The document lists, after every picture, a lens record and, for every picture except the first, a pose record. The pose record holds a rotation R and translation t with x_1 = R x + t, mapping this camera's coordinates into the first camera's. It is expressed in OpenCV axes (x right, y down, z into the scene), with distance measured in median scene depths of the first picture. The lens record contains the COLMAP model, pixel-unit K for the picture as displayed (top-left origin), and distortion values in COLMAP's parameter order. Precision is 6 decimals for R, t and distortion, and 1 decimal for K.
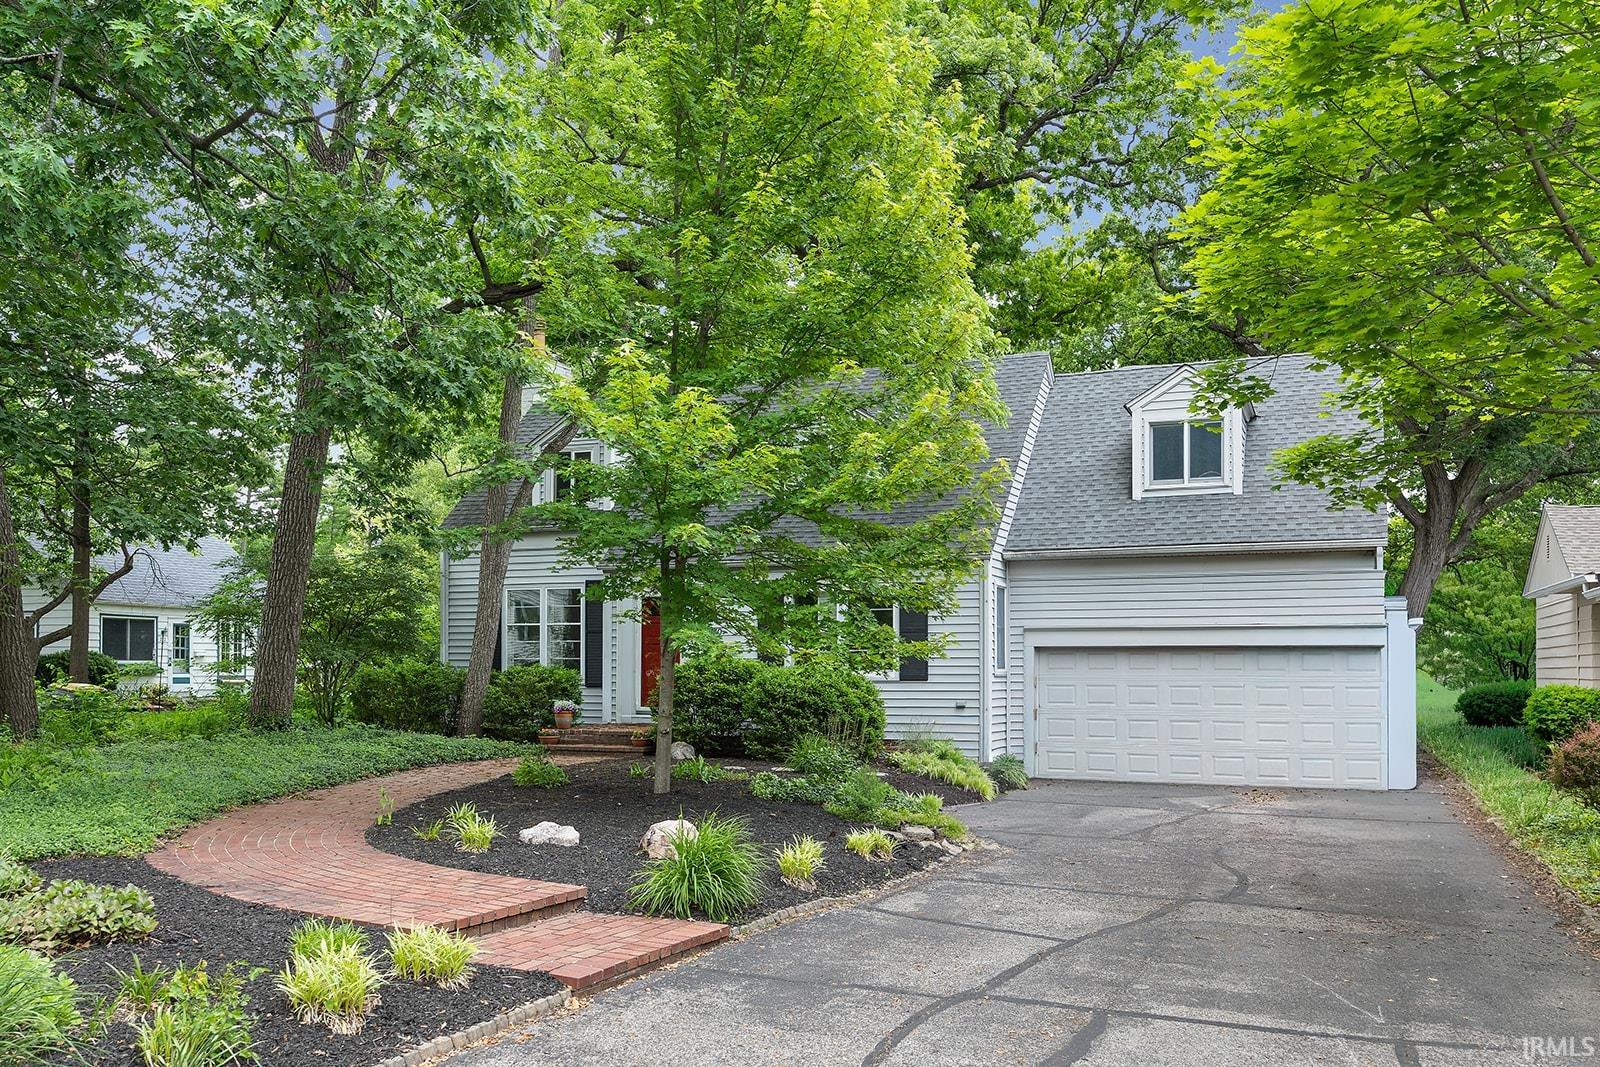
lens RADIAL K [[1338.3, 0, 800.4], [0, 1338.3, 537.3], [0, 0, 1]] dist [-0.008713, 0.001494]
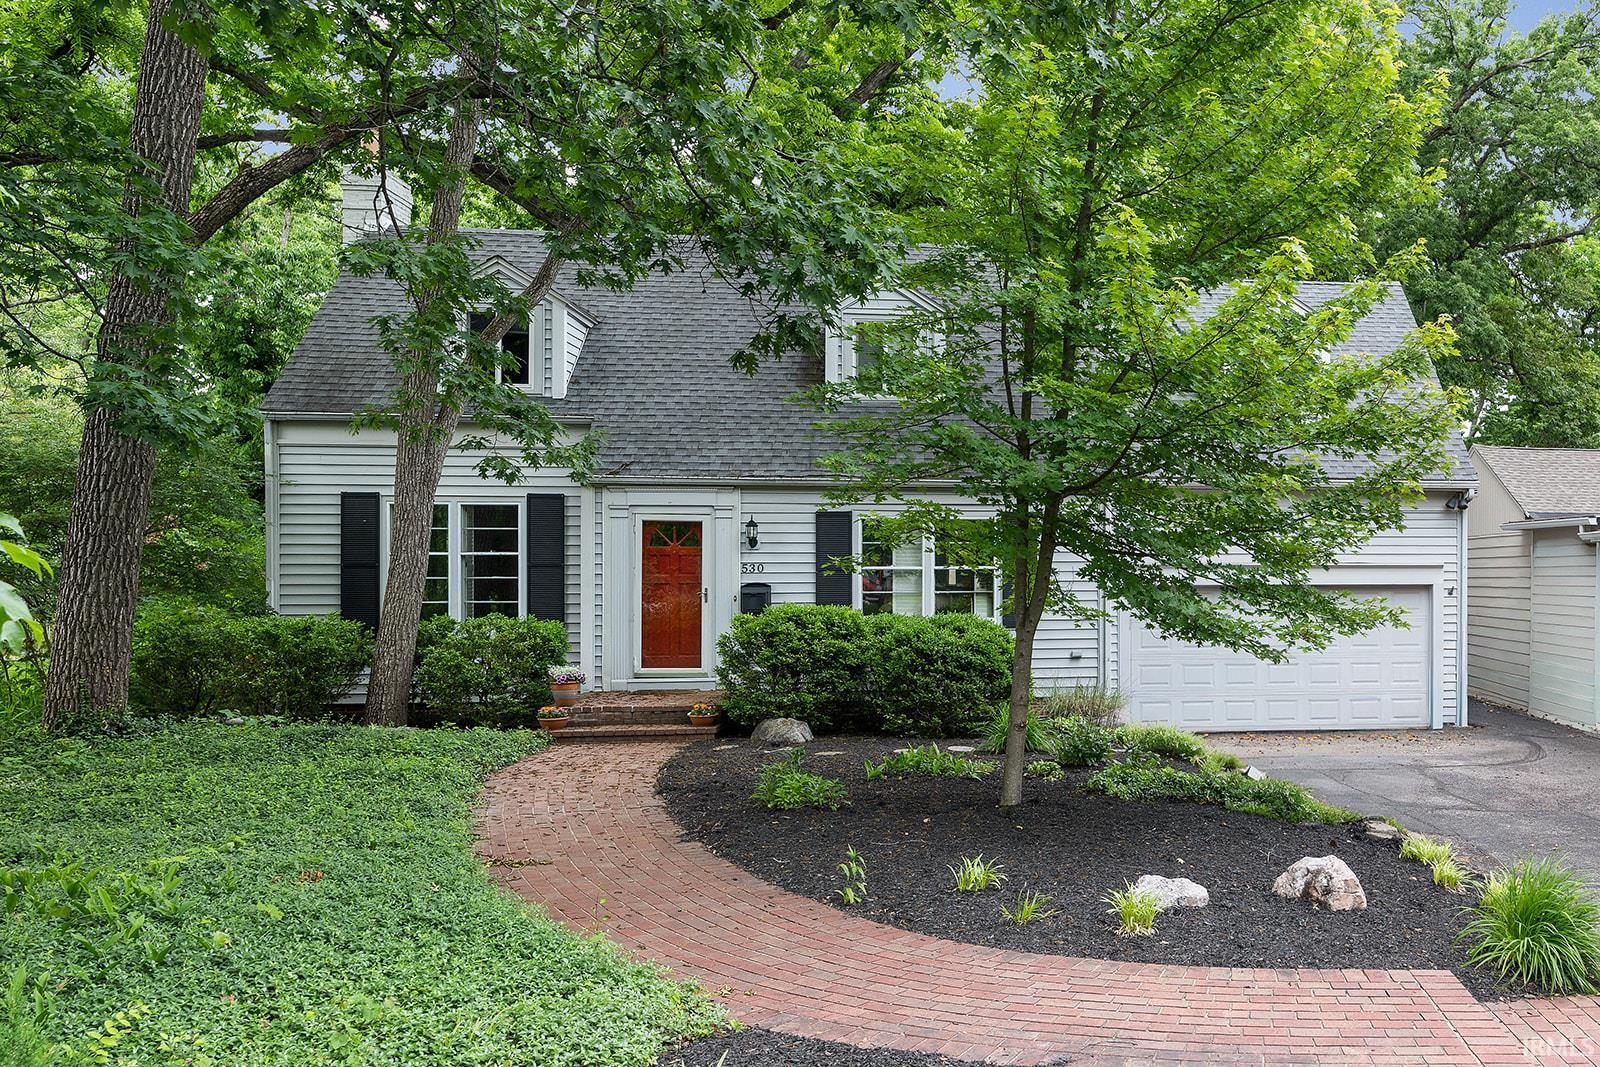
lens RADIAL K [[1472.3, 0, 800.2], [0, 1472.3, 531.8], [0, 0, 1]] dist [0.000610, 0.000000]
pose [[0.839247, 0.001526, 0.543749, -0.538543], [-0.052760, 0.995506, 0.078637, -0.019282], [-0.541185, -0.094684, 0.835556, 0.304108]]
